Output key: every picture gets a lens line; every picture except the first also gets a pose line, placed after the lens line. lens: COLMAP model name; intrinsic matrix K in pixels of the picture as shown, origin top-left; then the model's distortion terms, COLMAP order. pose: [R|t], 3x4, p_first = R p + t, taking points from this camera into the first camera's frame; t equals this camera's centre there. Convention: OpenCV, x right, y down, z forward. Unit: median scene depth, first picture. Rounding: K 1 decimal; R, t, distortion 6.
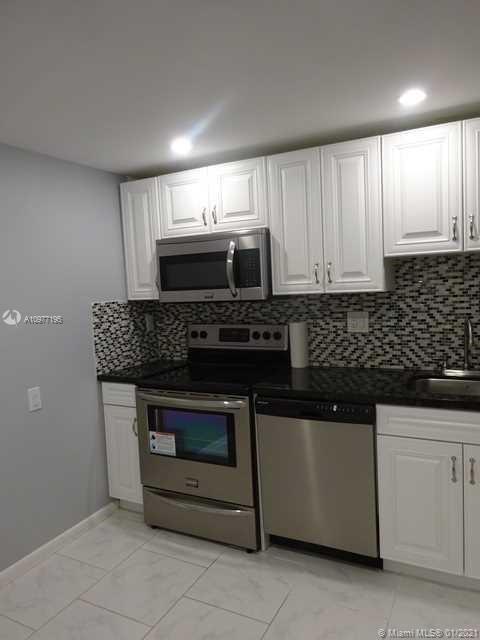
lens RADIAL K [[474.9, 0, 240.0], [0, 474.9, 320.0], [0, 0, 1]] dist [0.007142, 0.002025]
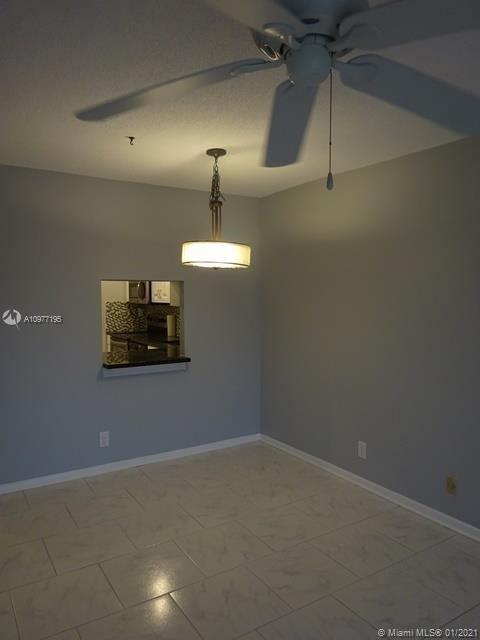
lens RADIAL K [[474.9, 0, 240.0], [0, 474.9, 320.0], [0, 0, 1]] dist [0.007142, 0.002025]
pose [[0.869674, 0.076984, -0.487587, 1.524698], [-0.083268, 0.996488, 0.008815, -0.020837], [0.486553, 0.032934, 0.873030, -0.804798]]
